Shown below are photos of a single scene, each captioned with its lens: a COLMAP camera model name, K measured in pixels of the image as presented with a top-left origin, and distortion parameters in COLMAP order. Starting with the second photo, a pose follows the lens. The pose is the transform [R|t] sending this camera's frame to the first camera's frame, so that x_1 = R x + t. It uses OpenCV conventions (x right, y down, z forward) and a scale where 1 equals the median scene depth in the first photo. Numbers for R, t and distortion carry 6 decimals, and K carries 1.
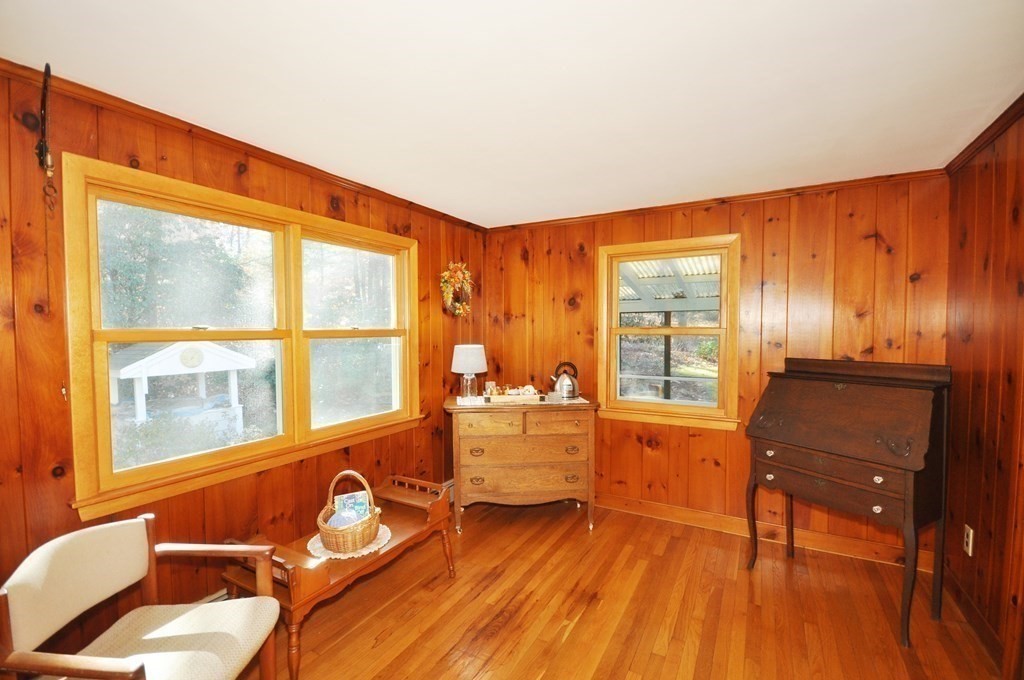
lens RADIAL K [[448.6, 0, 507.8], [0, 448.6, 346.5], [0, 0, 1]] dist [0.012336, -0.012976]
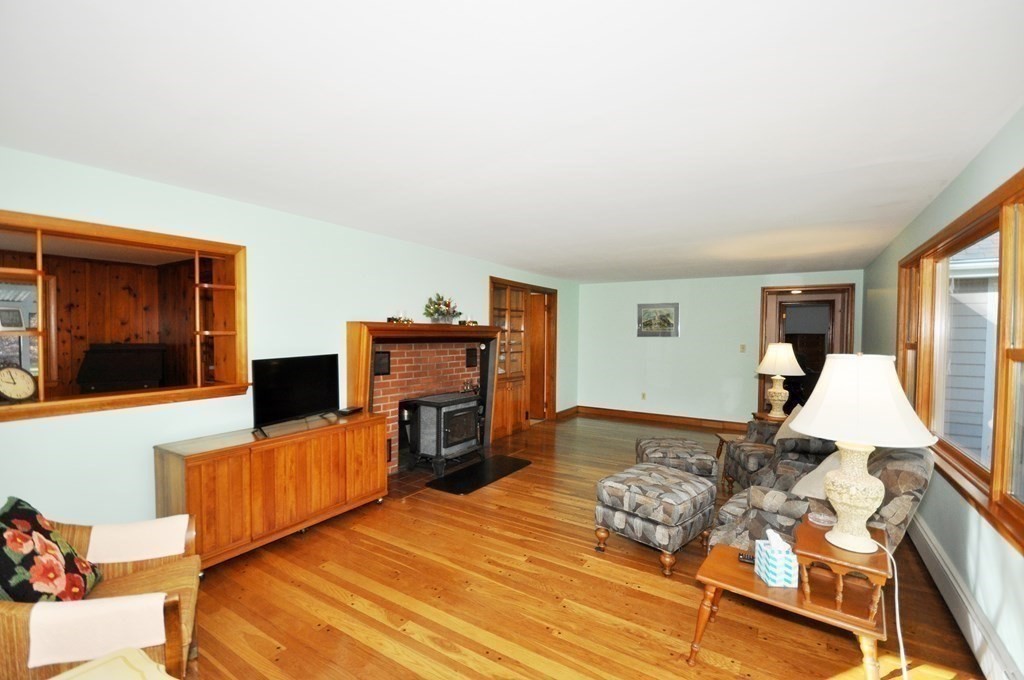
lens RADIAL K [[448.6, 0, 507.8], [0, 448.6, 346.5], [0, 0, 1]] dist [0.012336, -0.012976]
pose [[0.056330, -0.025435, 0.998088, -1.342380], [0.026183, 0.999369, 0.023990, 0.040272], [-0.998069, 0.024781, 0.056960, -1.026733]]
